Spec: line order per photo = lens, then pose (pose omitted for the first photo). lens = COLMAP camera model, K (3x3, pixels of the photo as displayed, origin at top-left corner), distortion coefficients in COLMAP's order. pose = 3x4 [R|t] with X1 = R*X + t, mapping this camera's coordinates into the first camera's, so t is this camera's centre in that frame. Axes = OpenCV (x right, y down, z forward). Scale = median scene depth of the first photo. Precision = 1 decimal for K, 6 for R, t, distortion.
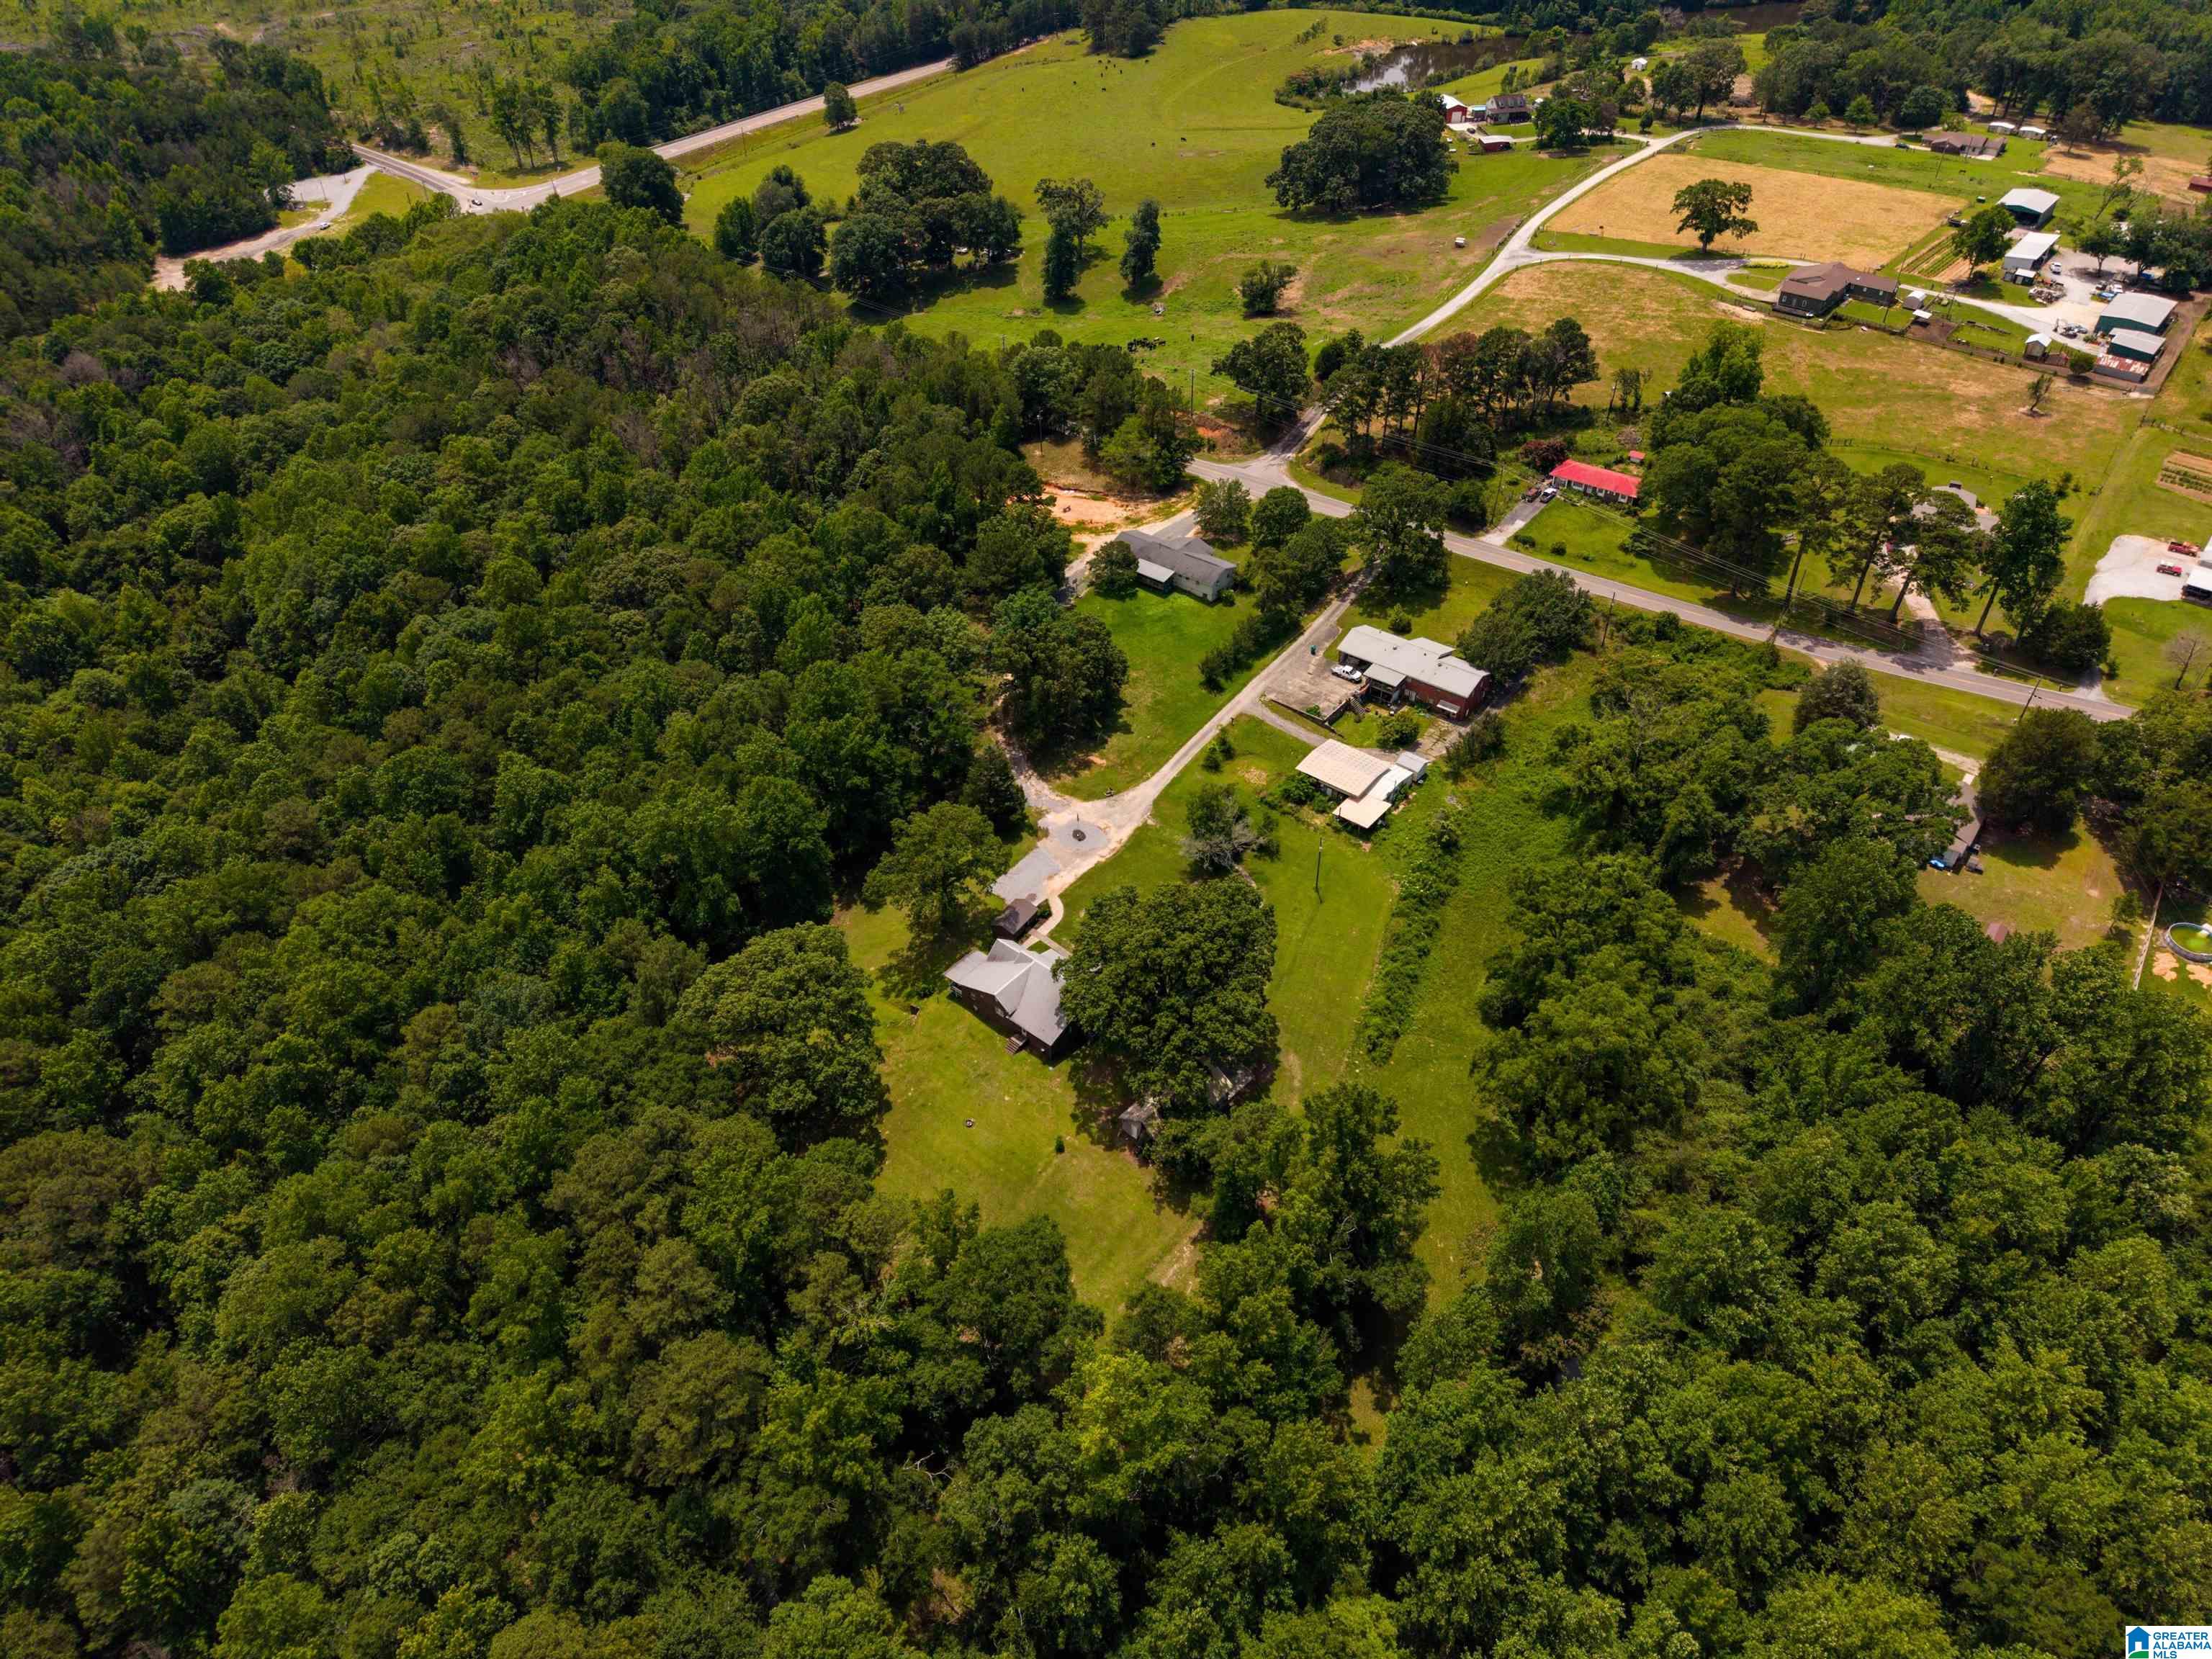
lens RADIAL K [[1486.1, 0, 1106.0], [0, 1486.1, 829.5], [0, 0, 1]] dist [0.071552, -0.098342]
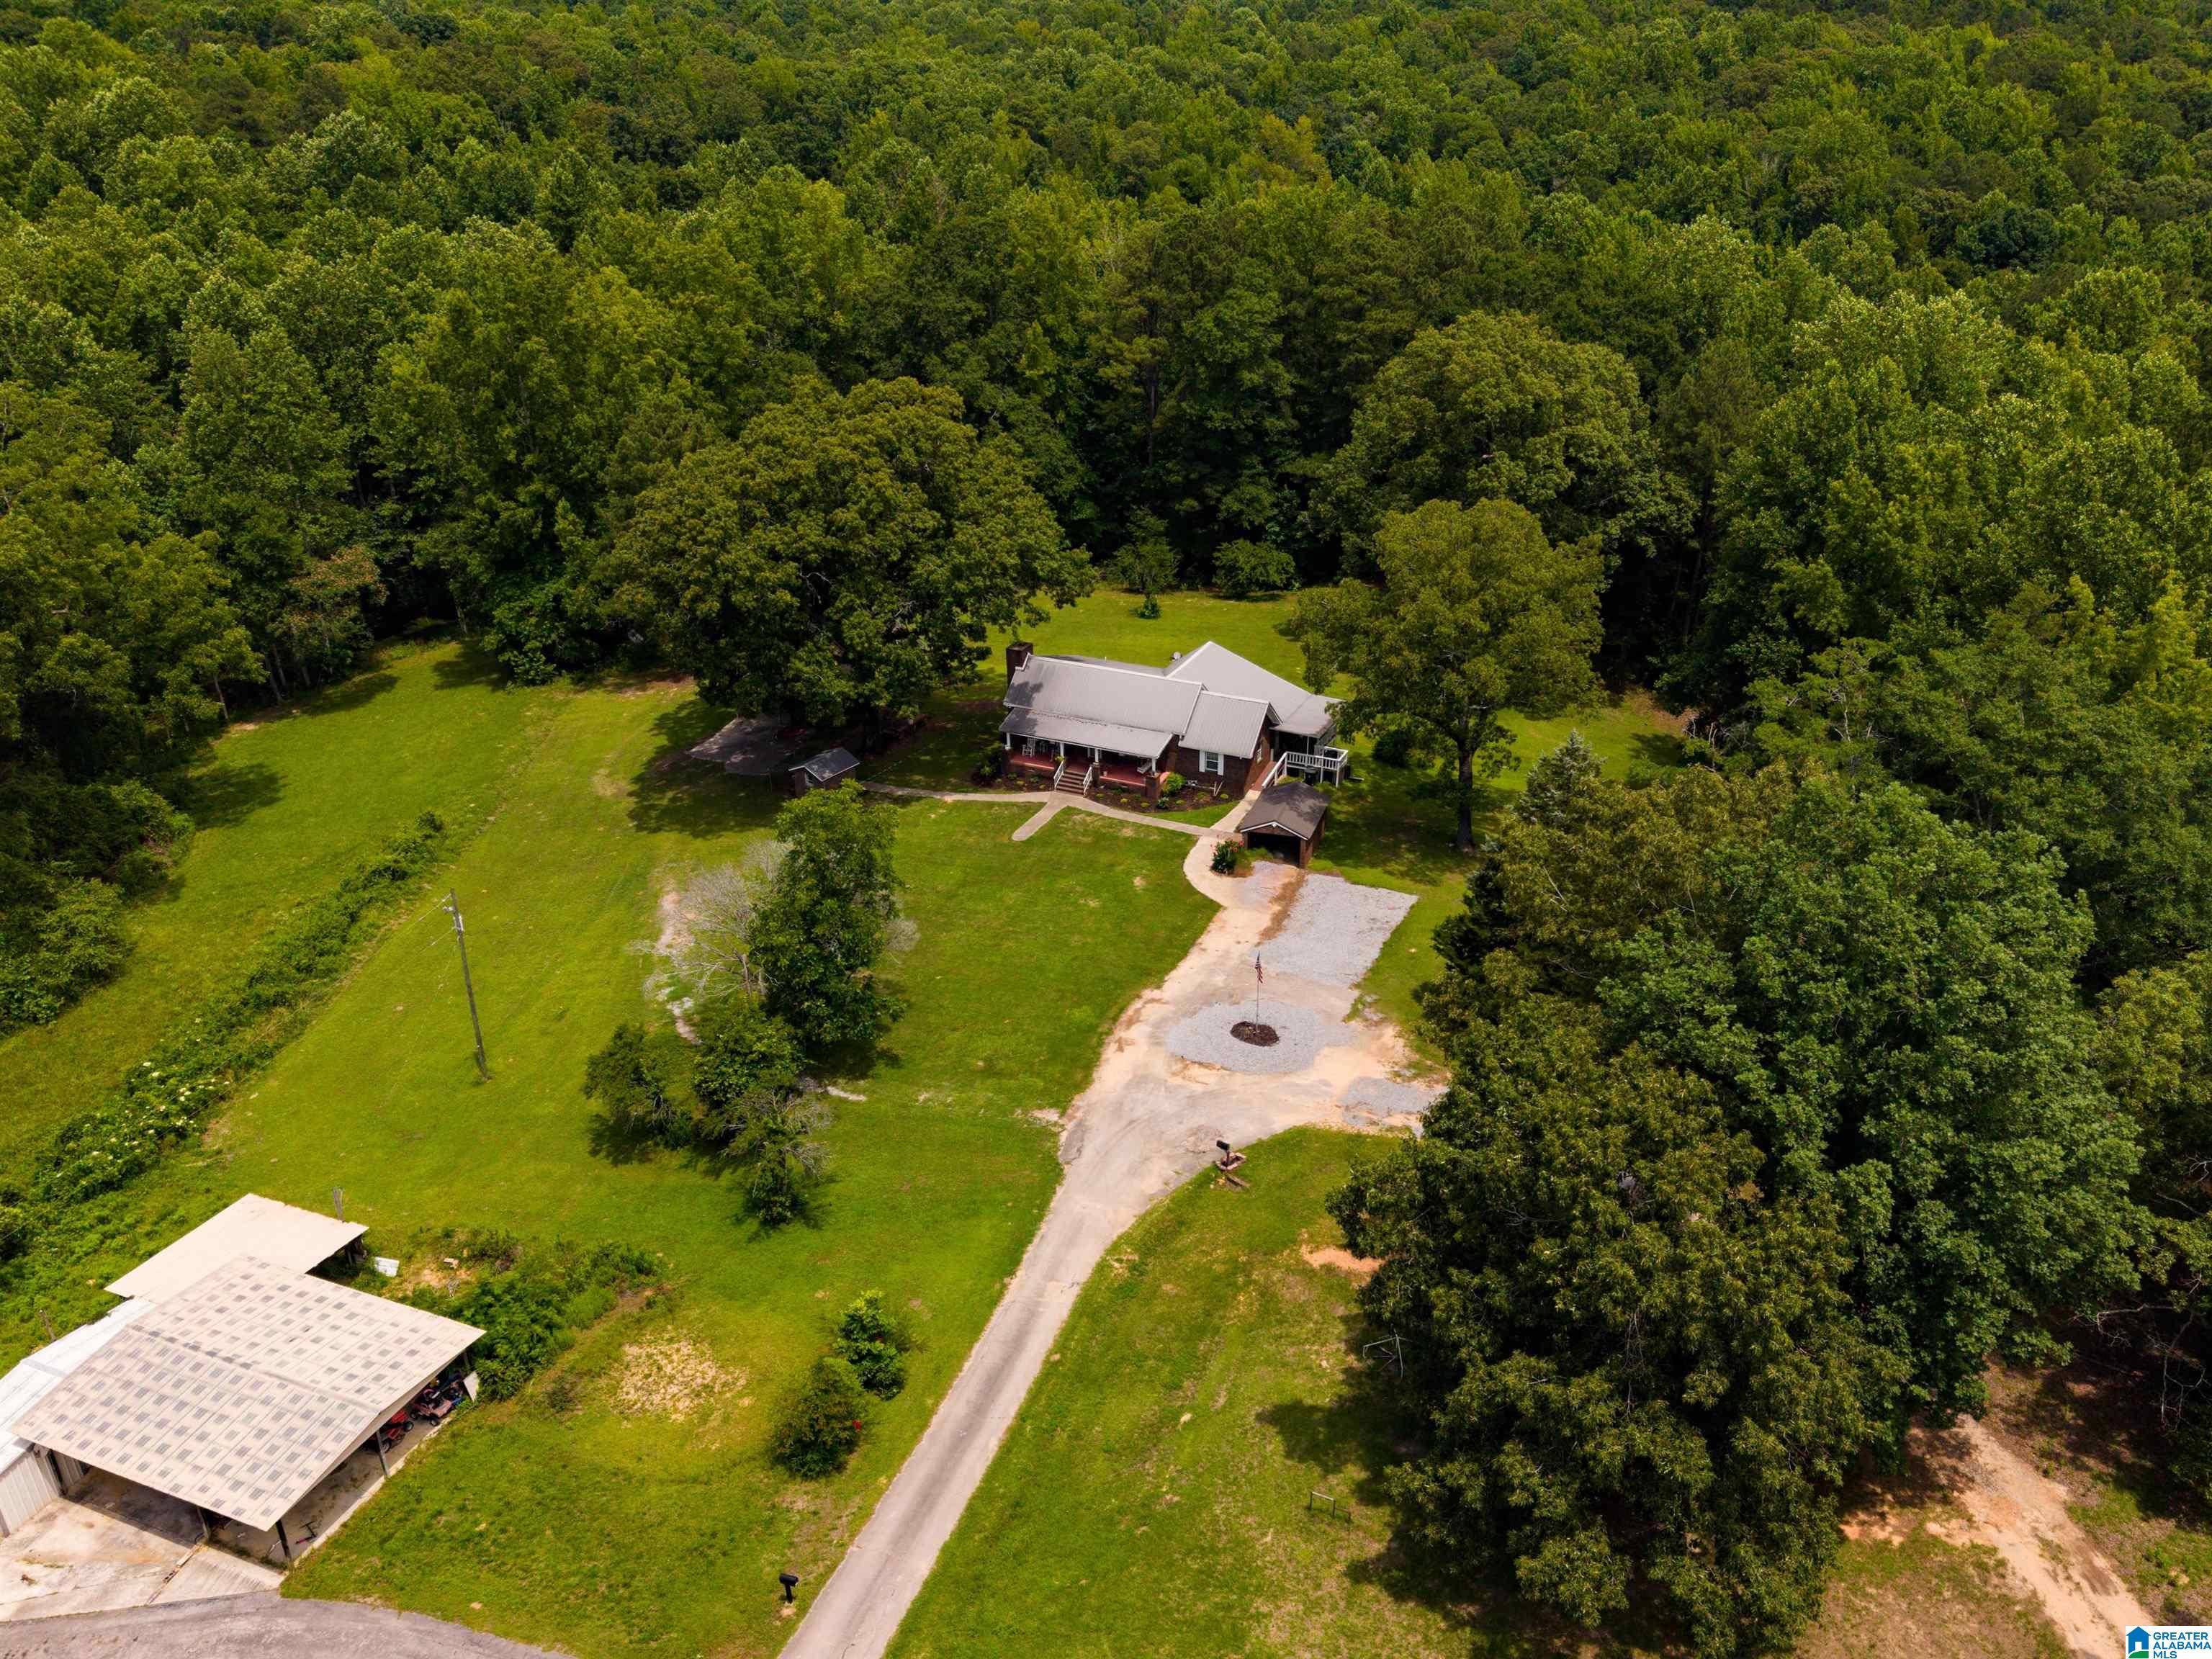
lens RADIAL K [[1847.5, 0, 1158.9], [0, 1847.5, 978.1], [0, 0, 1]] dist [0.088902, -0.005195]
pose [[-0.957001, 0.142146, -0.252870, 0.097949], [-0.184595, 0.374026, 0.908861, -0.350733], [0.223771, 0.916460, -0.331704, 1.111660]]
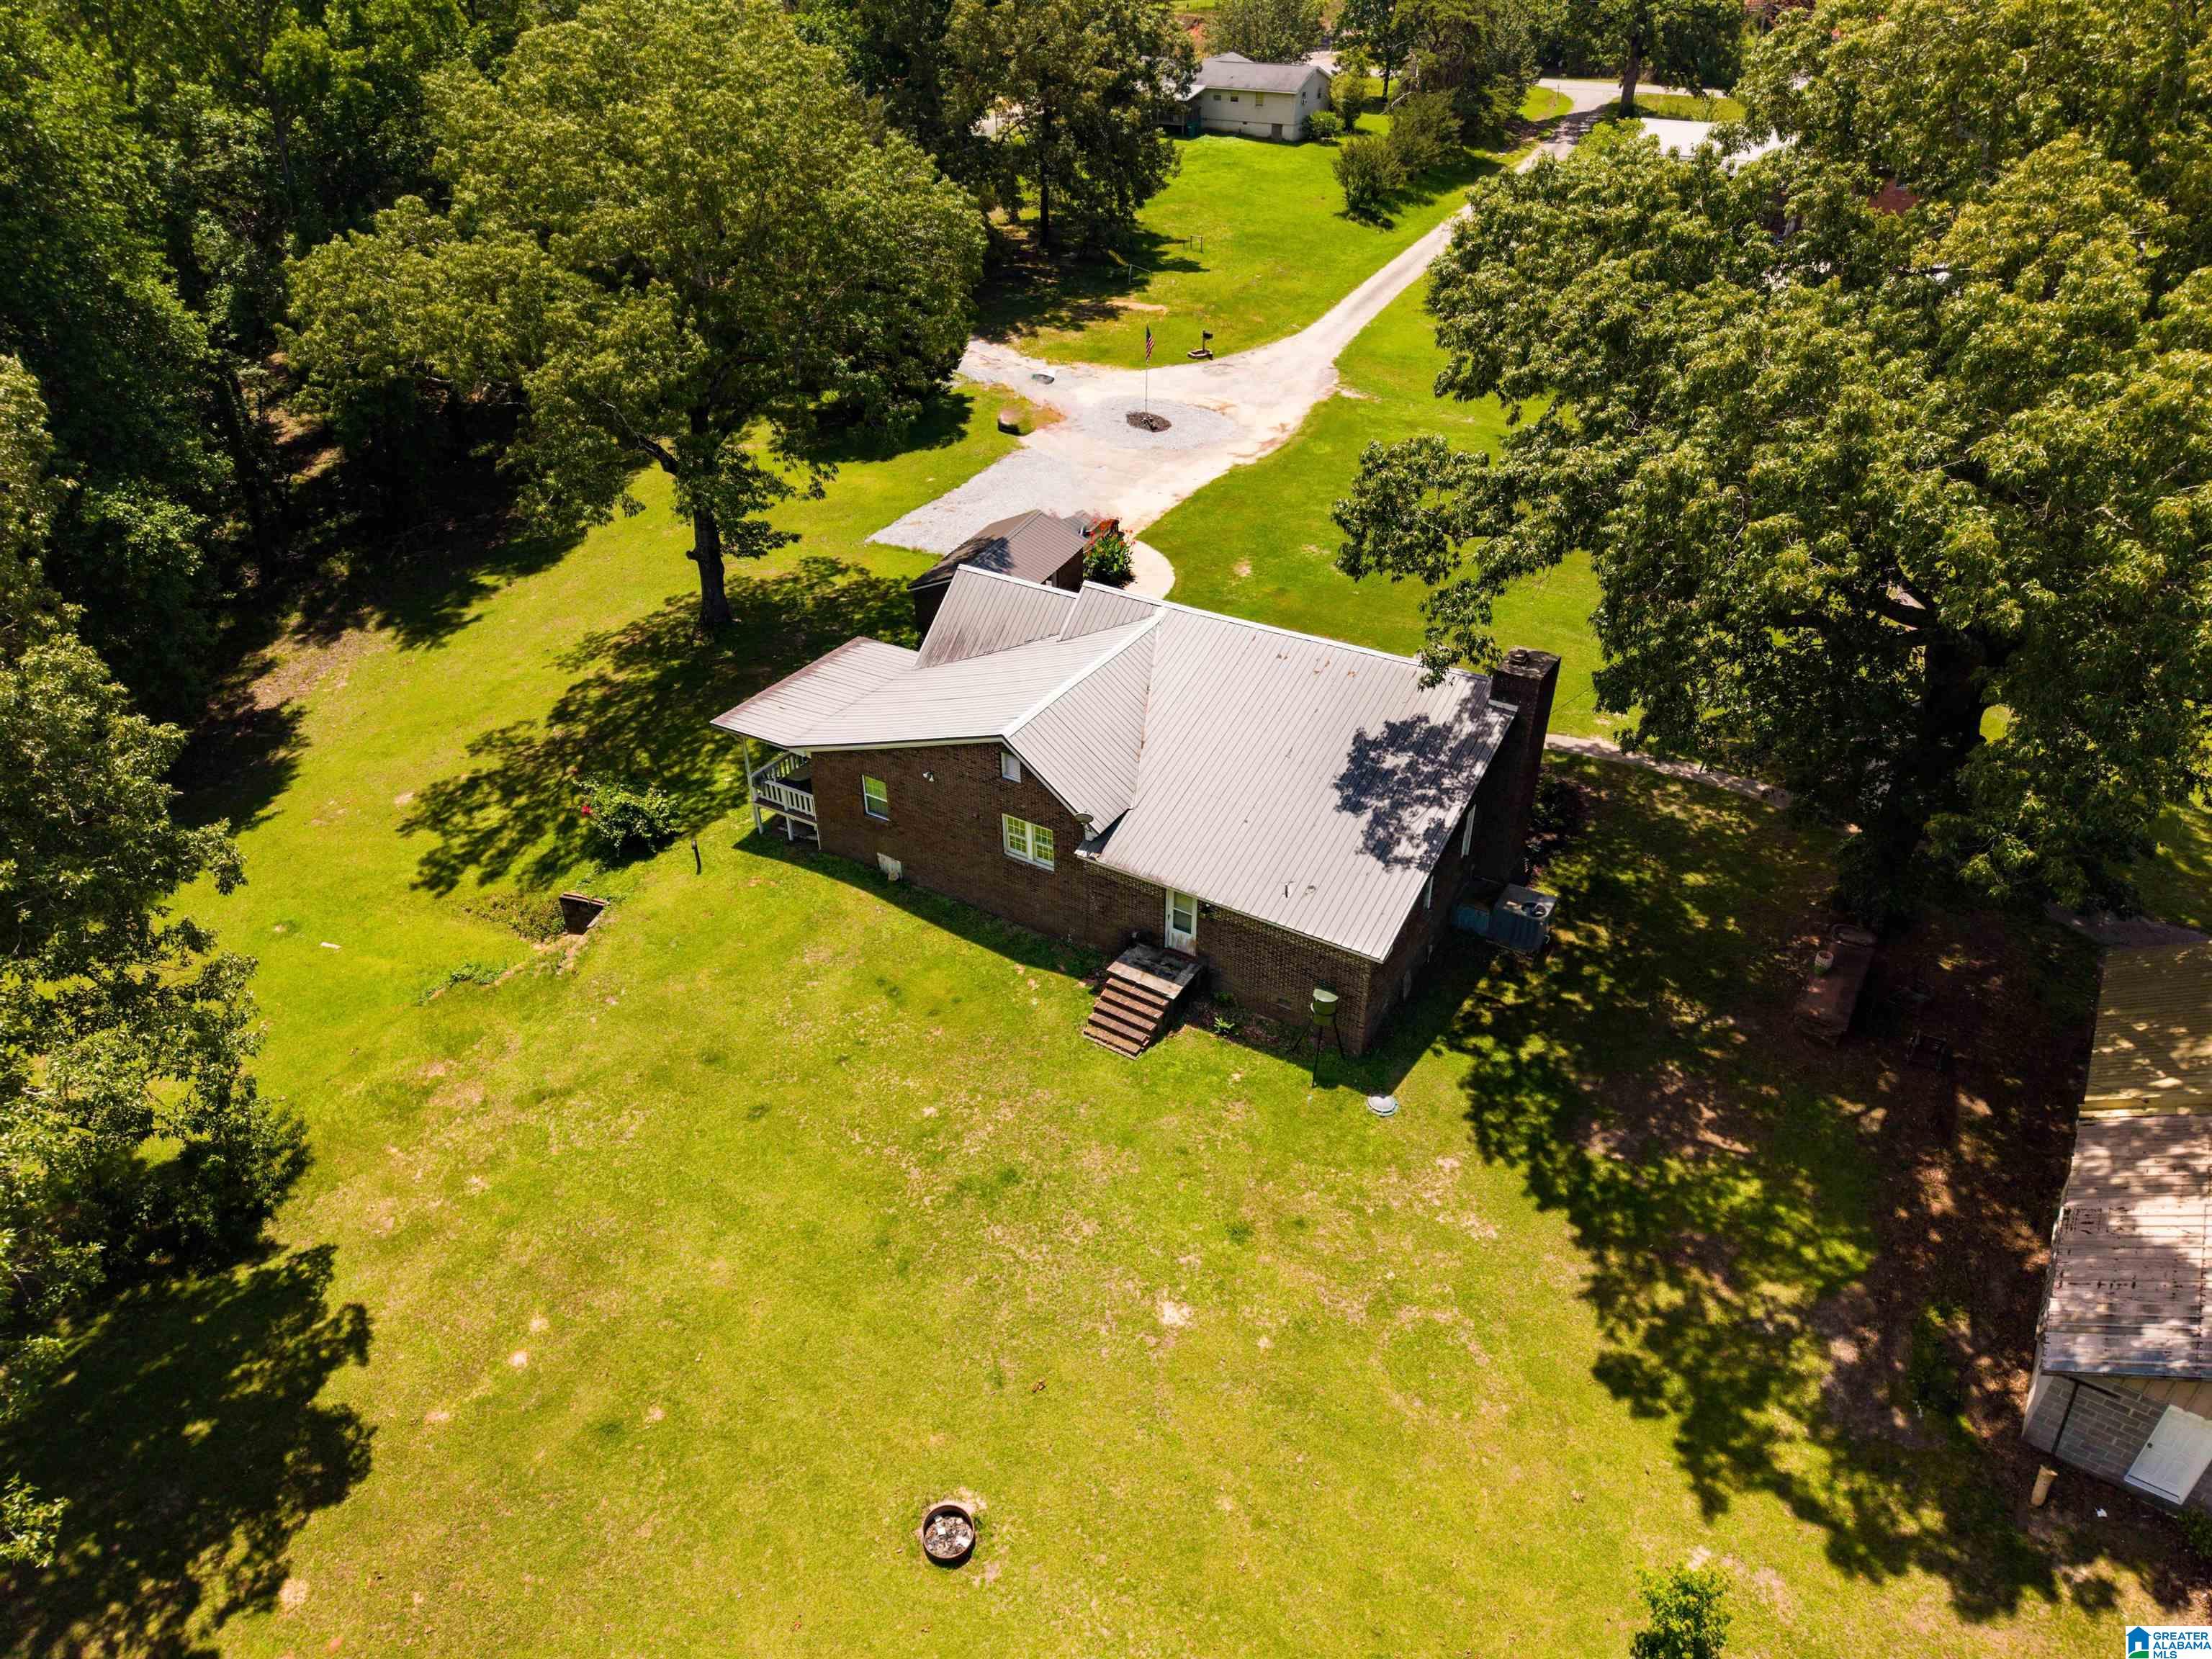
lens RADIAL K [[1486.1, 0, 1106.0], [0, 1486.1, 829.5], [0, 0, 1]] dist [0.071552, -0.098342]
pose [[0.986495, -0.066395, 0.149728, -0.078075], [0.086671, 0.987287, -0.133240, 0.127126], [-0.138978, 0.144418, 0.979708, 0.705415]]
